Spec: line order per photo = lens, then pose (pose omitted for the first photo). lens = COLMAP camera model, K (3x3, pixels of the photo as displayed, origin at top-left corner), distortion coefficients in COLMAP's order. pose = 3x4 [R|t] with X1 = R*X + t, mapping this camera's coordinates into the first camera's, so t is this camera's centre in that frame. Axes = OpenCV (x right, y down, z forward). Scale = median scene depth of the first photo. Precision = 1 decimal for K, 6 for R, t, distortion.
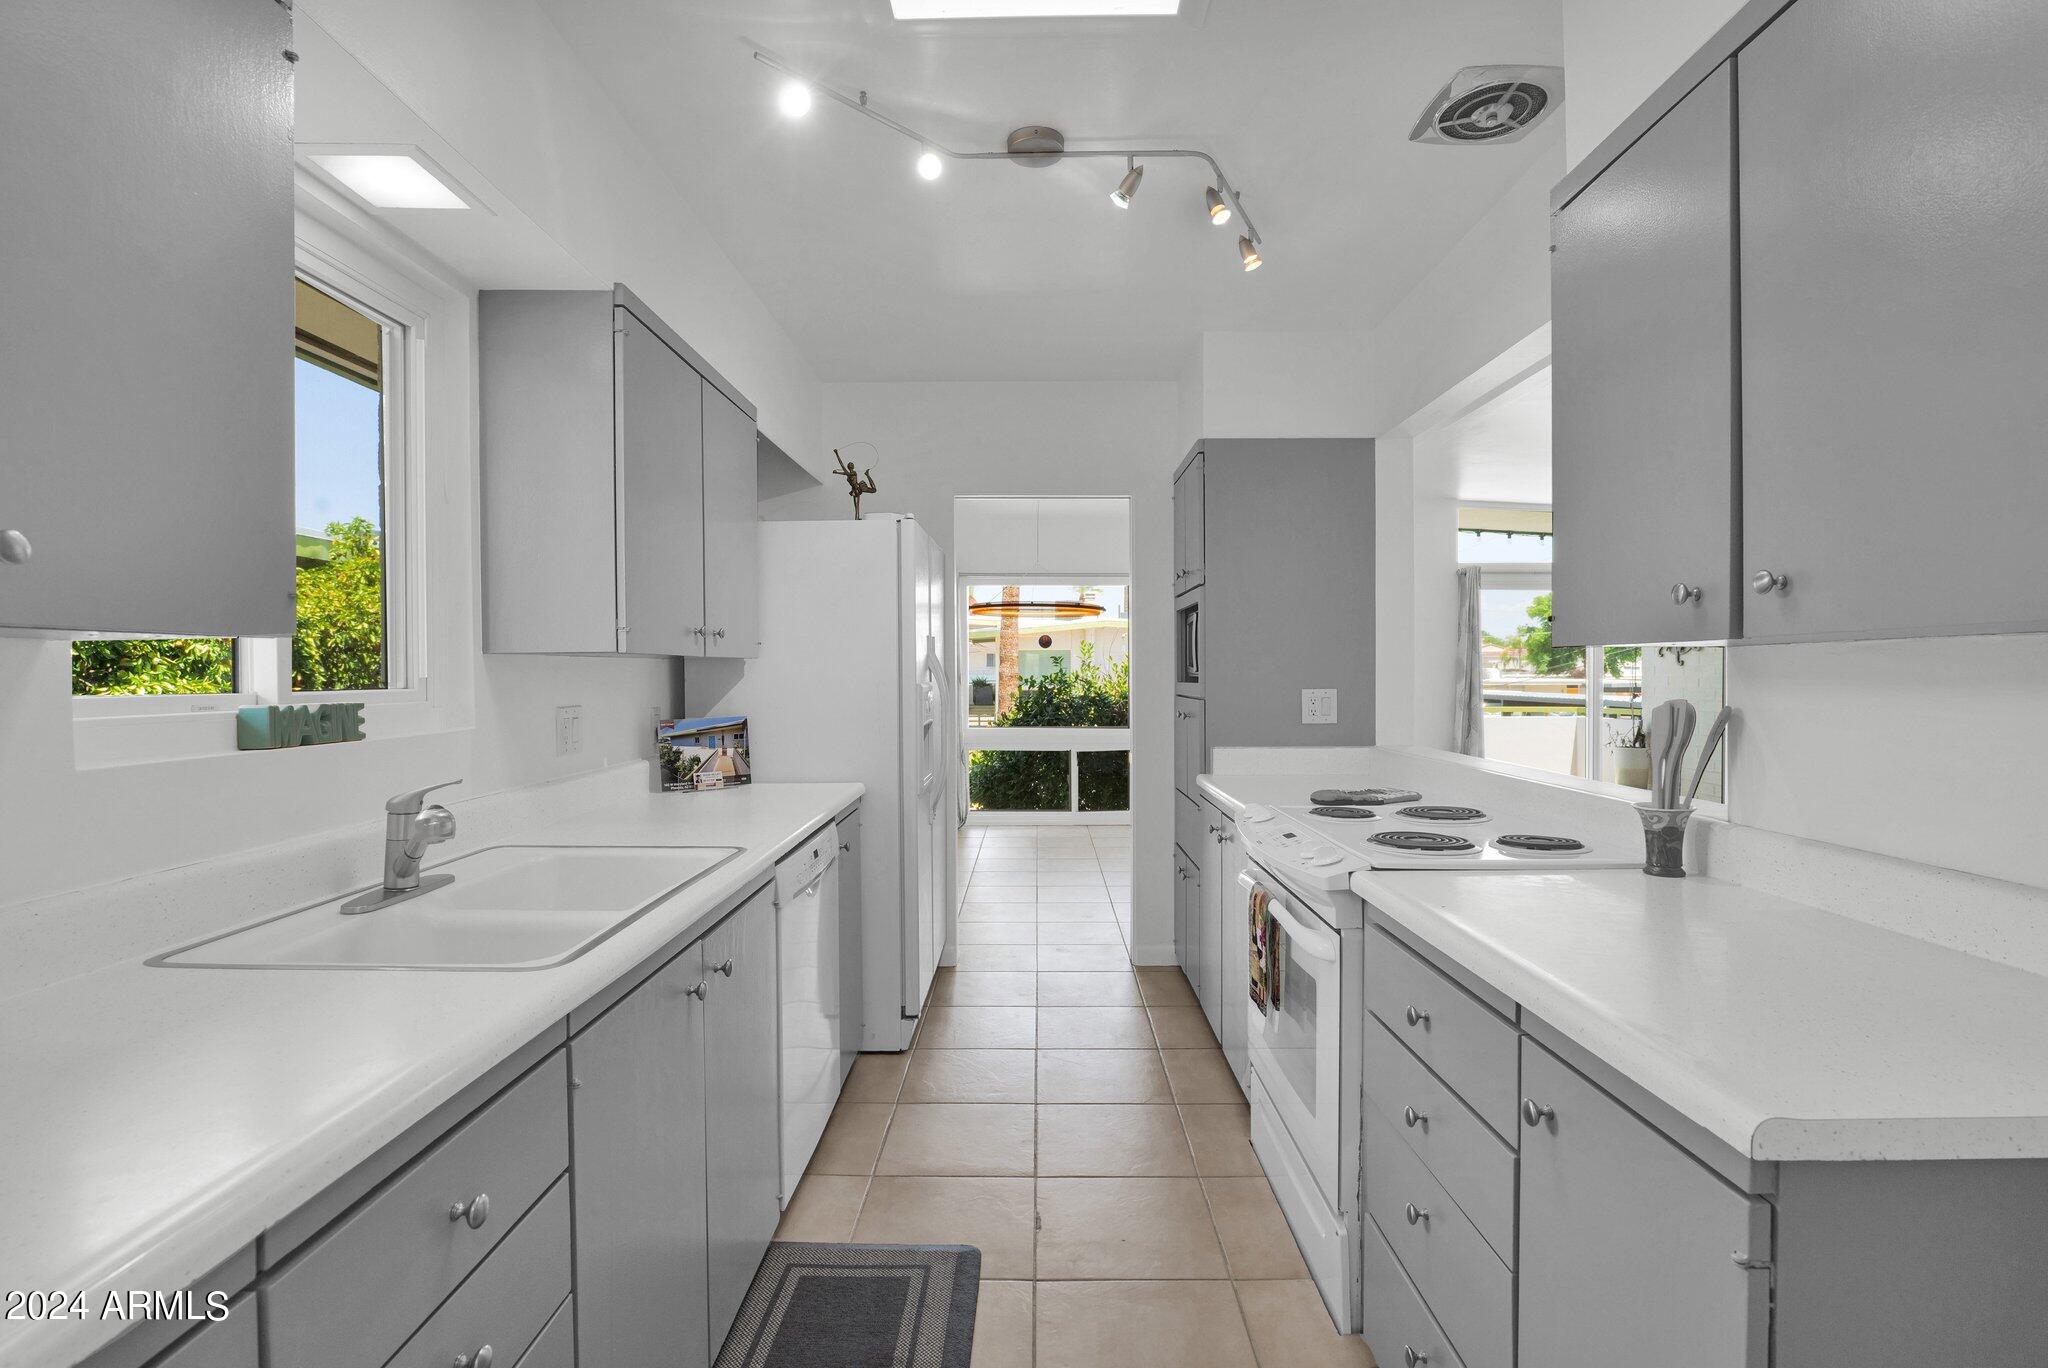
lens RADIAL K [[969.7, 0, 1024.0], [0, 969.7, 684.0], [0, 0, 1]] dist [-0.000701, -0.000118]
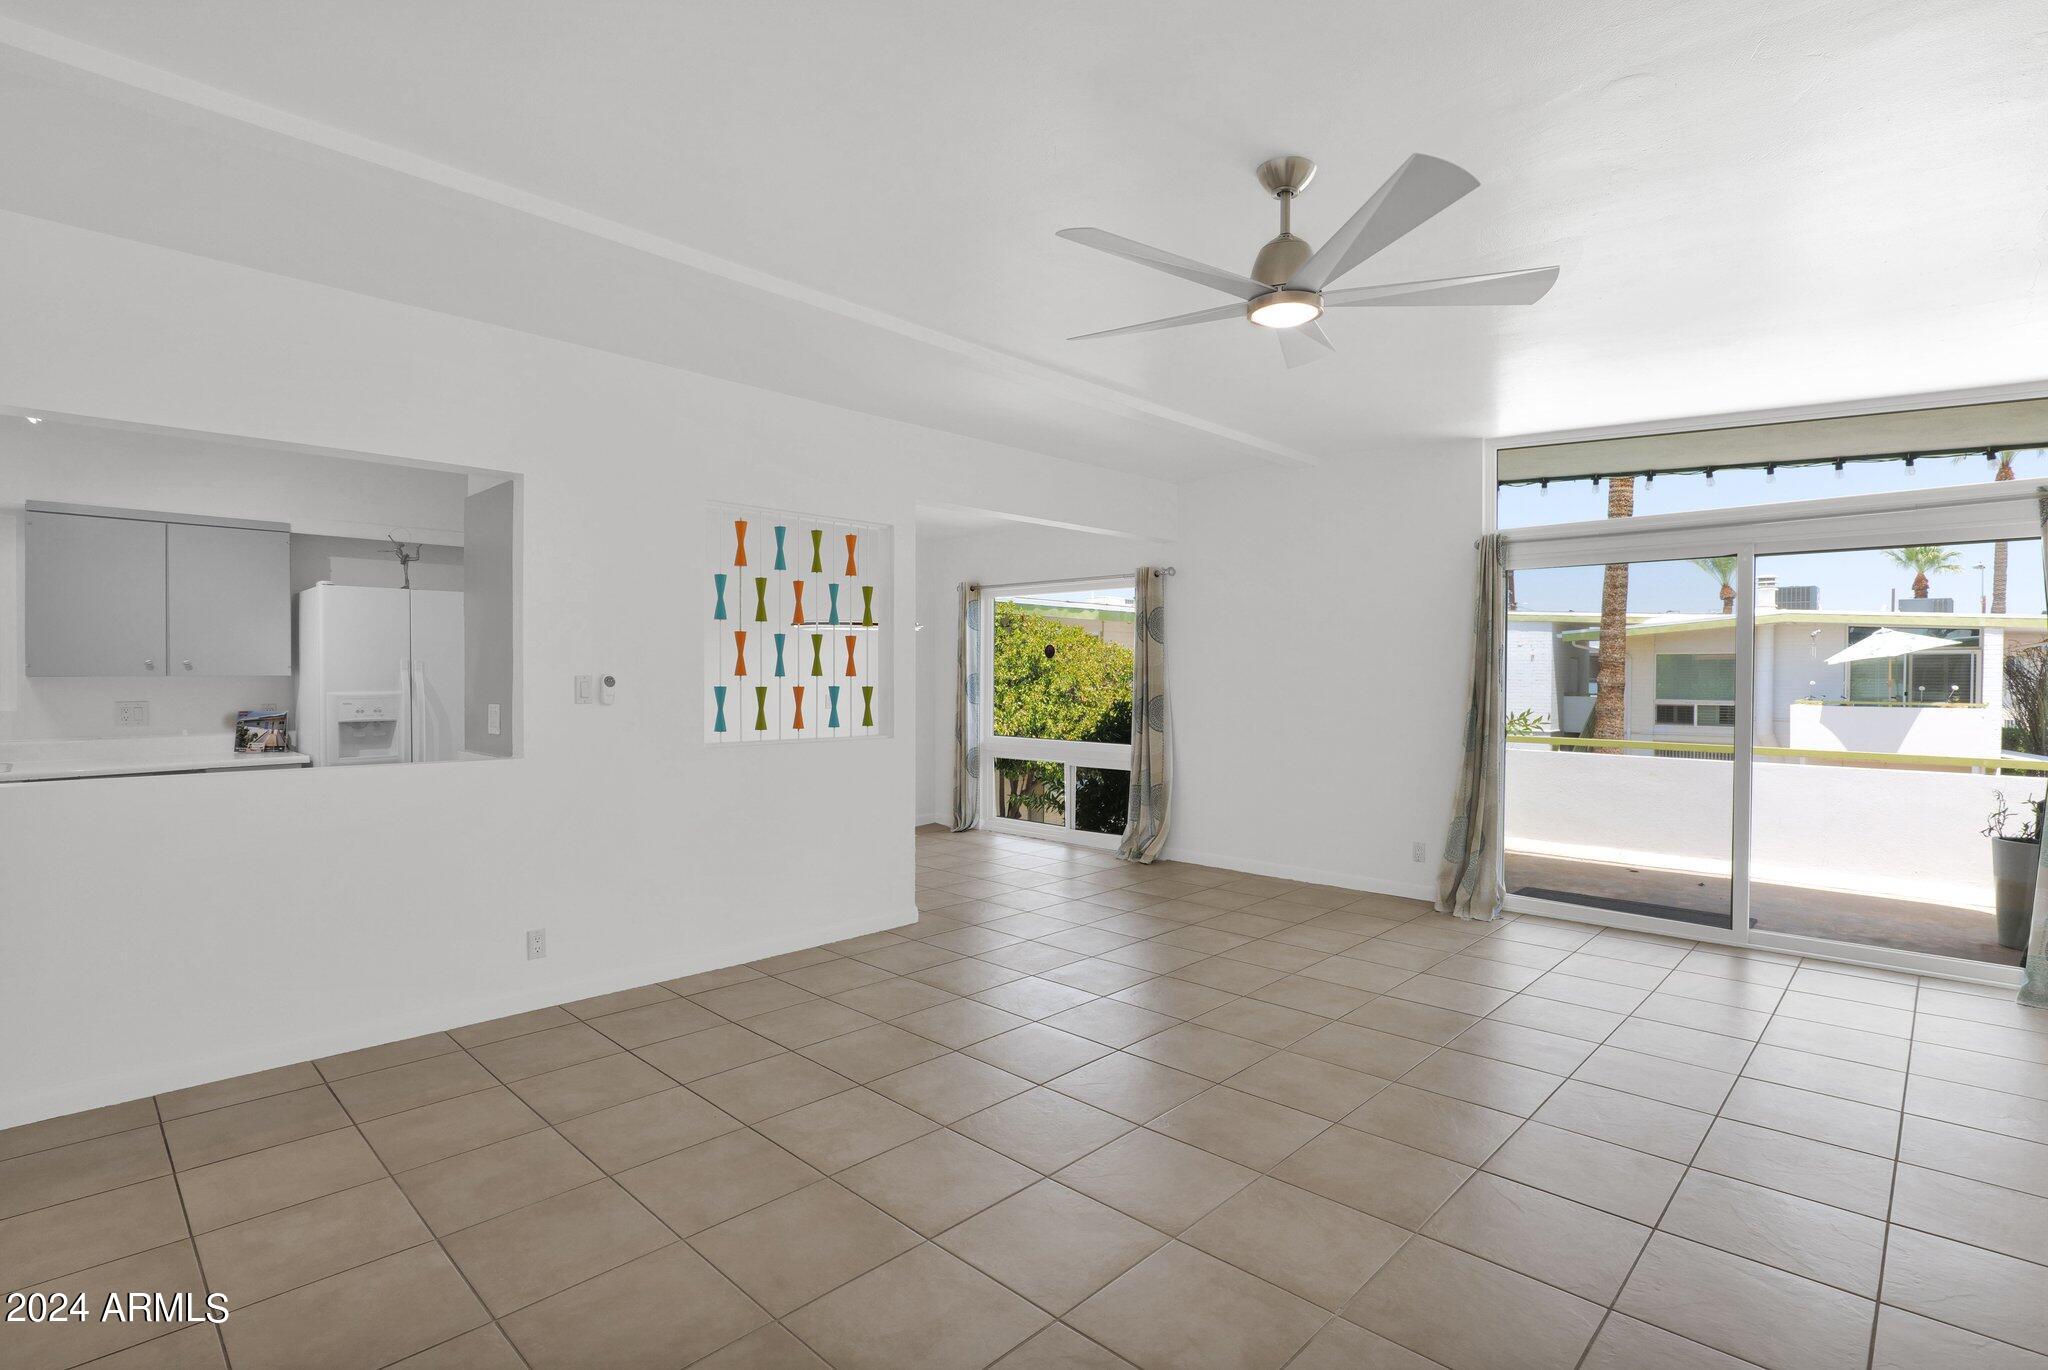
lens RADIAL K [[969.7, 0, 1024.0], [0, 969.7, 685.0], [0, 0, 1]] dist [-0.000701, -0.000118]
pose [[0.720842, 0.003240, -0.693092, 0.706433], [-0.012278, 0.999892, -0.008096, -0.005258], [0.692991, 0.014346, 0.720804, 0.271048]]
